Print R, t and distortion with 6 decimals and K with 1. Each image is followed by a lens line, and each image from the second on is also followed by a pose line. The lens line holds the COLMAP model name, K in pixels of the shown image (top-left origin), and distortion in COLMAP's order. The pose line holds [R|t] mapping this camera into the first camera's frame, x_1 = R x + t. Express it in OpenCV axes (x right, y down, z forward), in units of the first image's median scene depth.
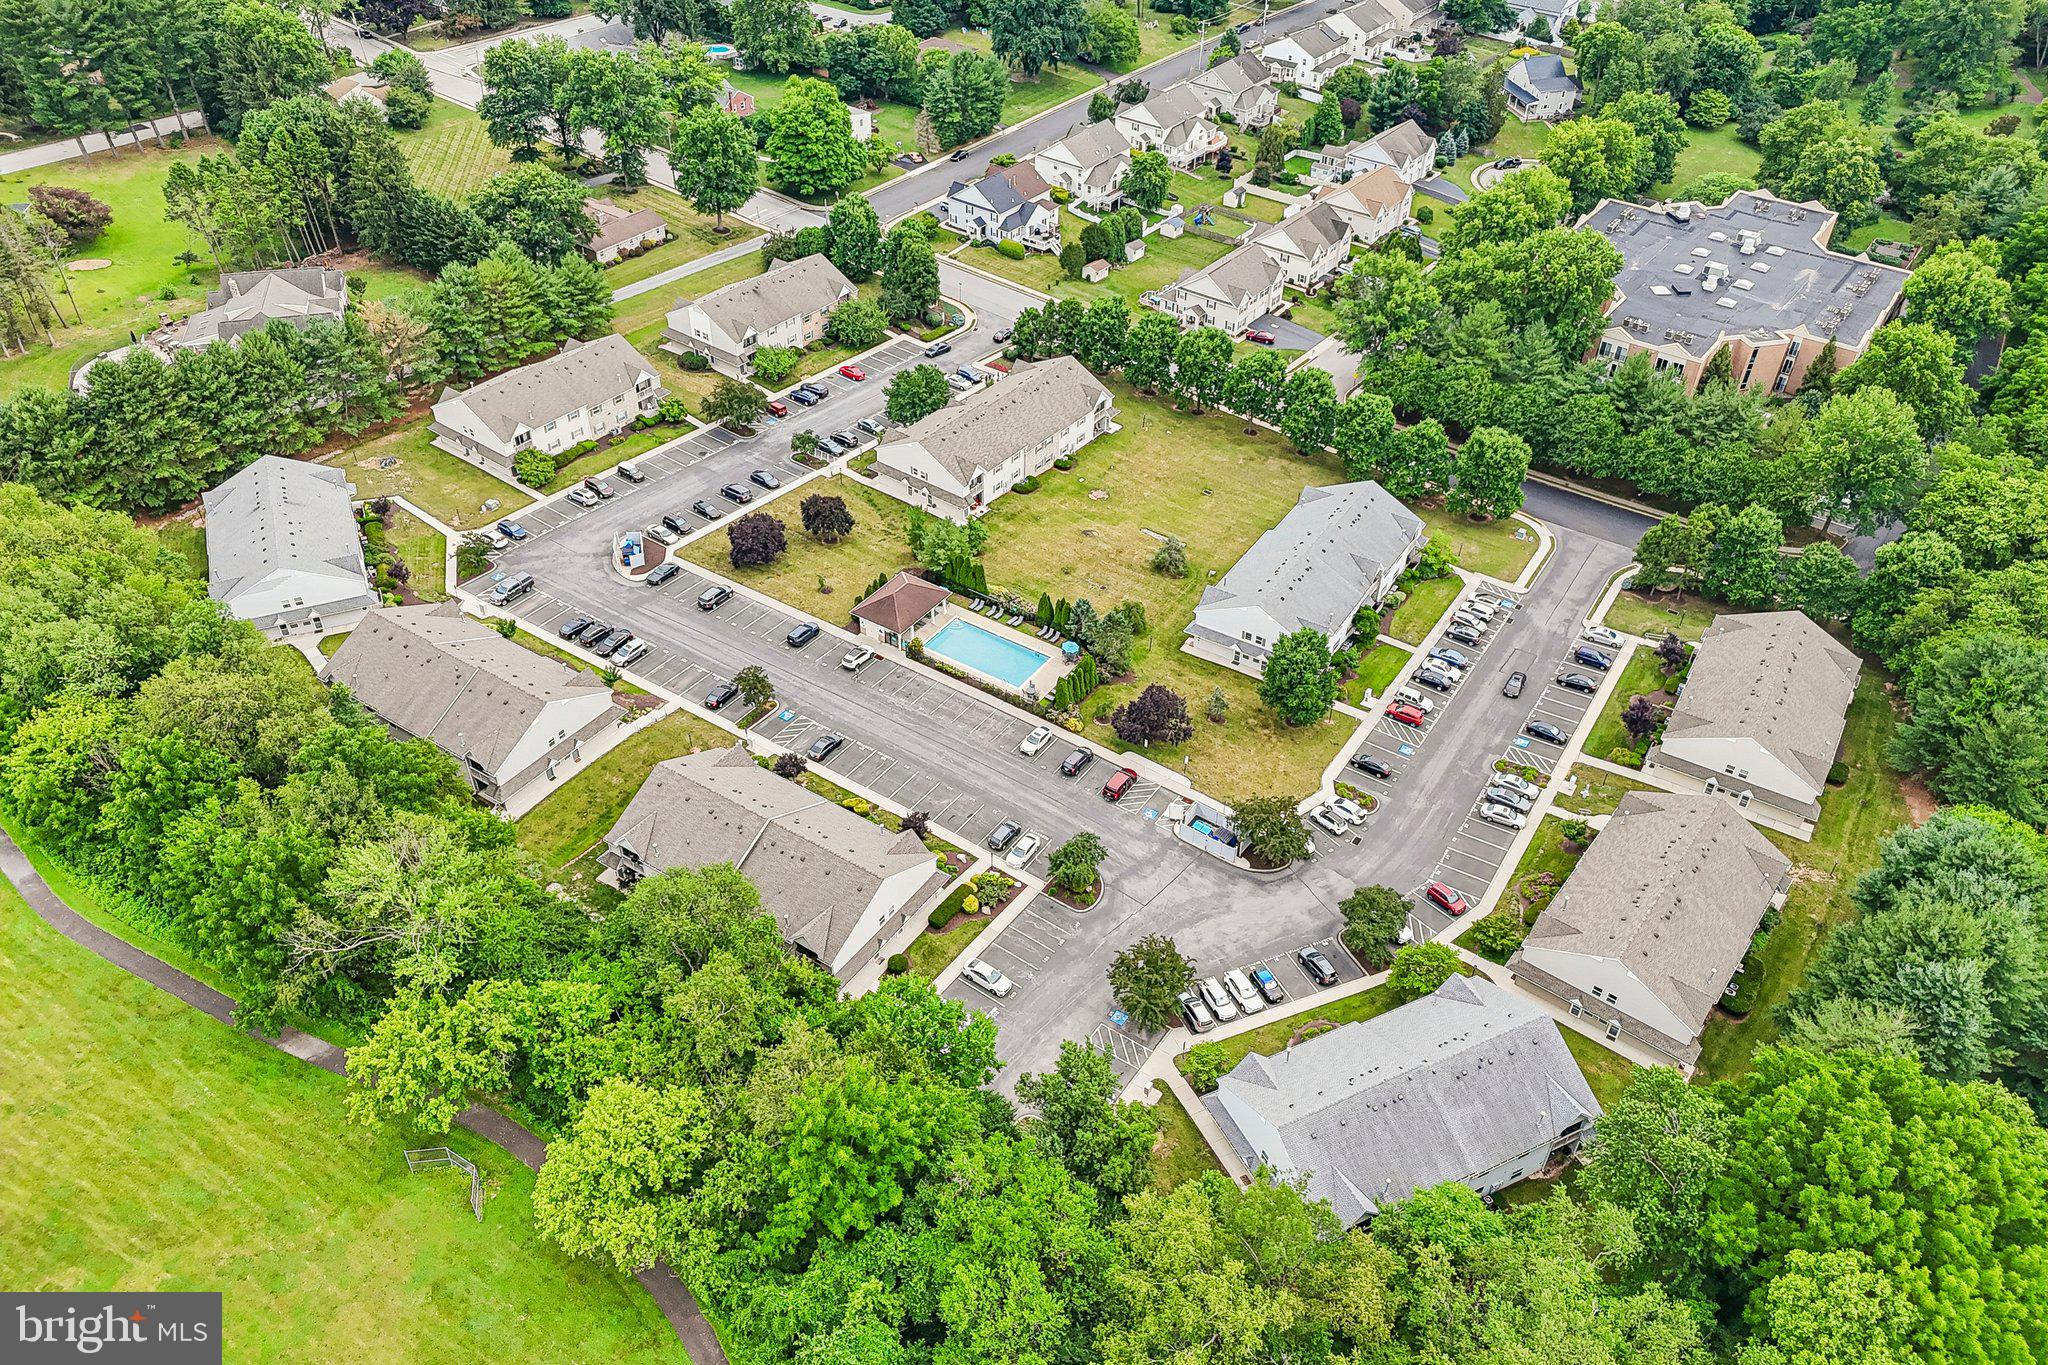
lens RADIAL K [[1504.3, 0, 1027.0], [0, 1504.3, 688.5], [0, 0, 1]] dist [0.072969, -0.067275]
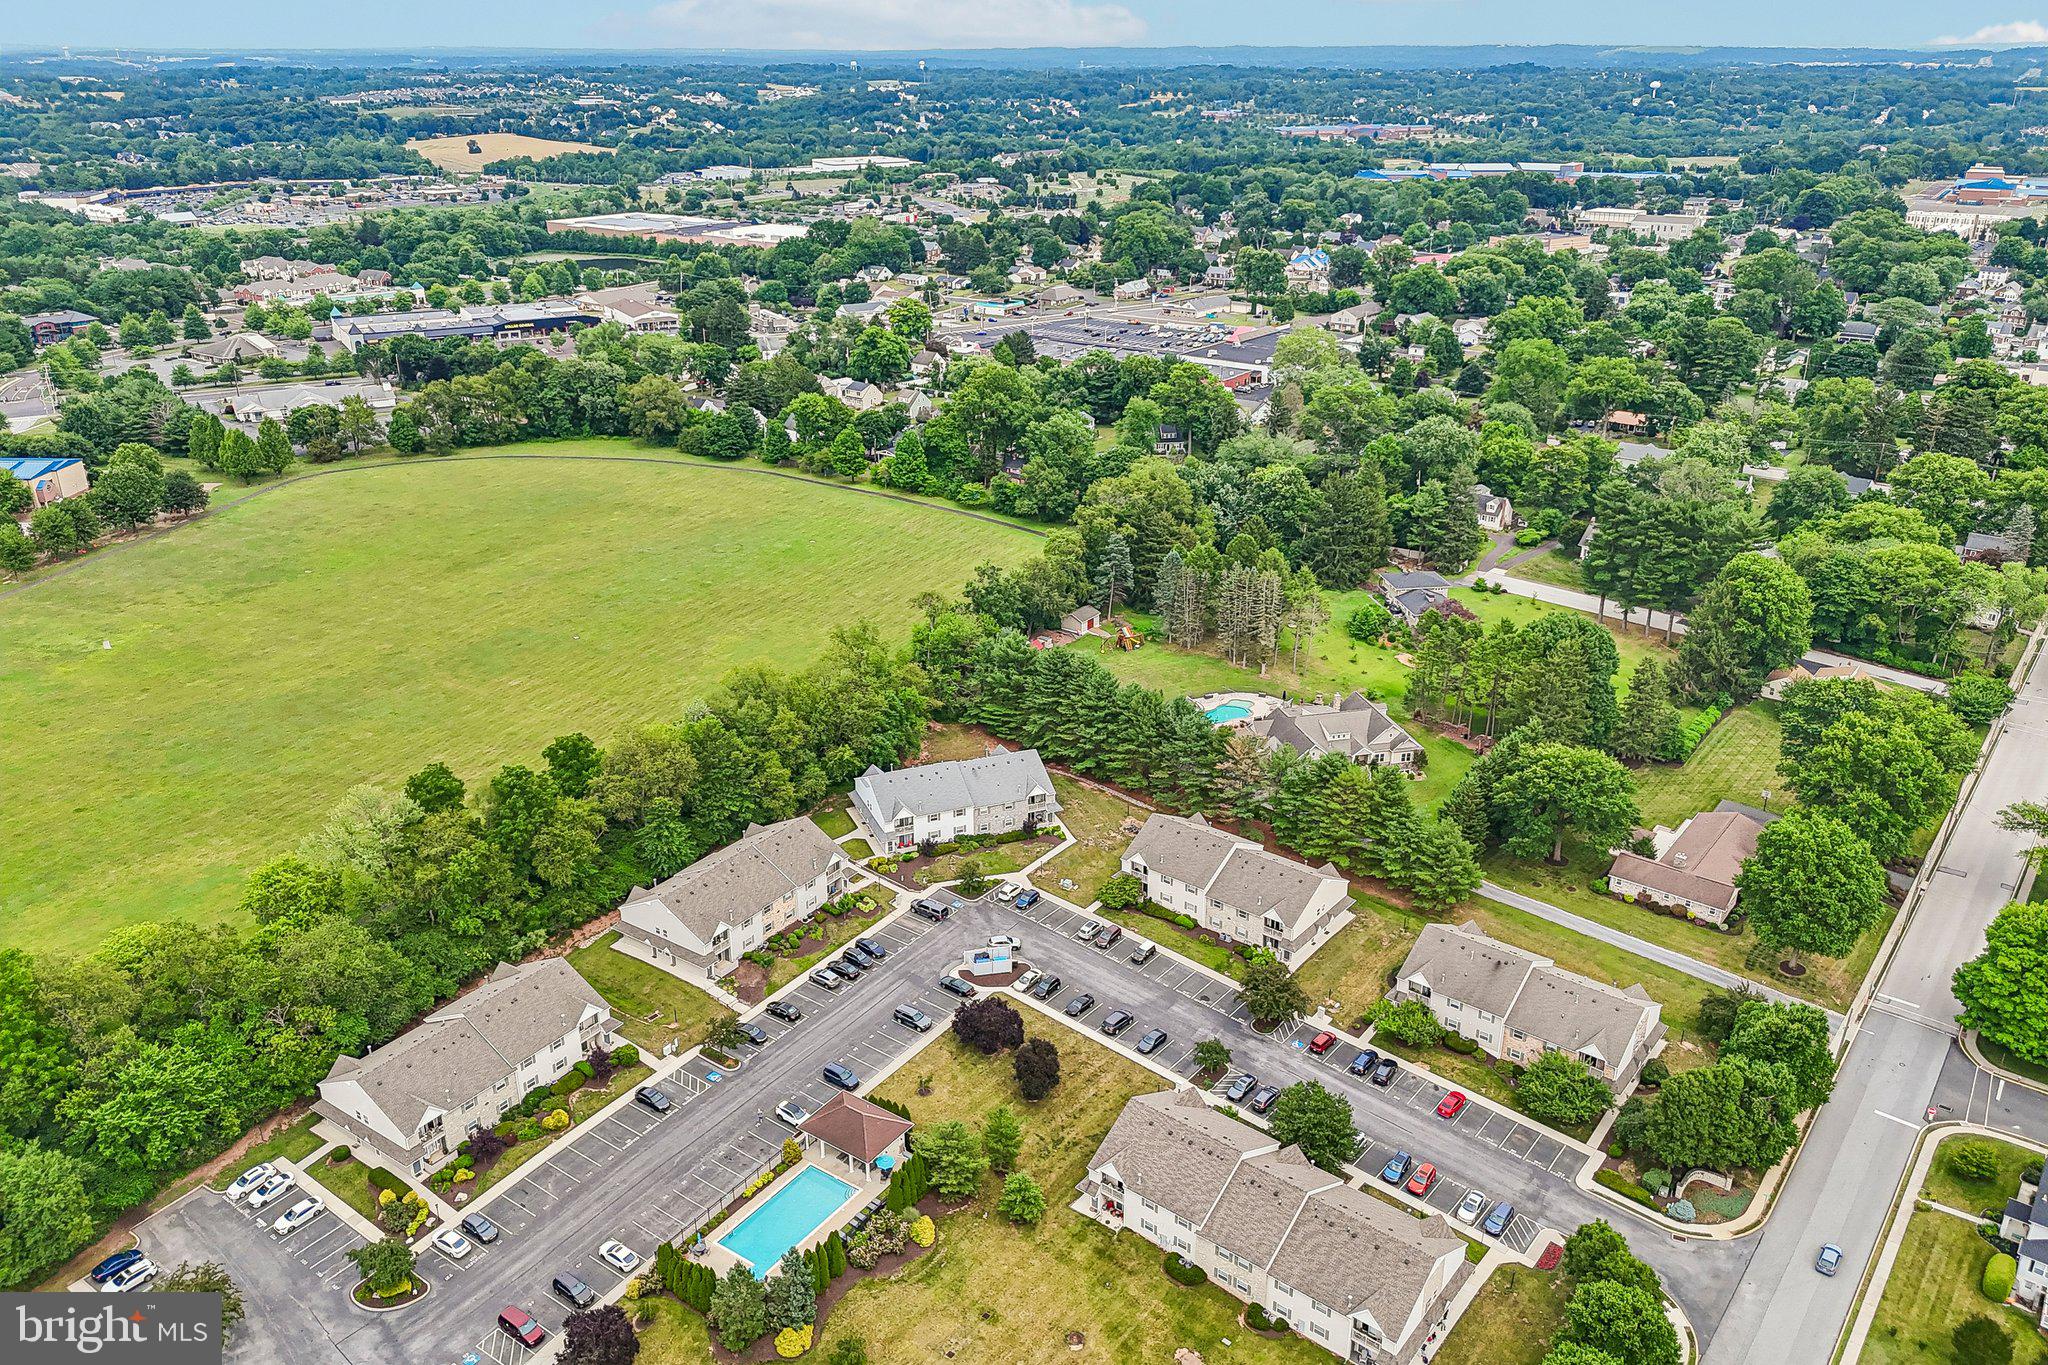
lens RADIAL K [[1516.8, 0, 1030.0], [0, 1516.8, 660.7], [0, 0, 1]] dist [0.084399, -0.086909]
pose [[-0.018202, 0.361598, -0.932156, 0.634536], [-0.636592, 0.714726, 0.289684, -0.558208], [0.770986, 0.598676, 0.217181, 0.671259]]
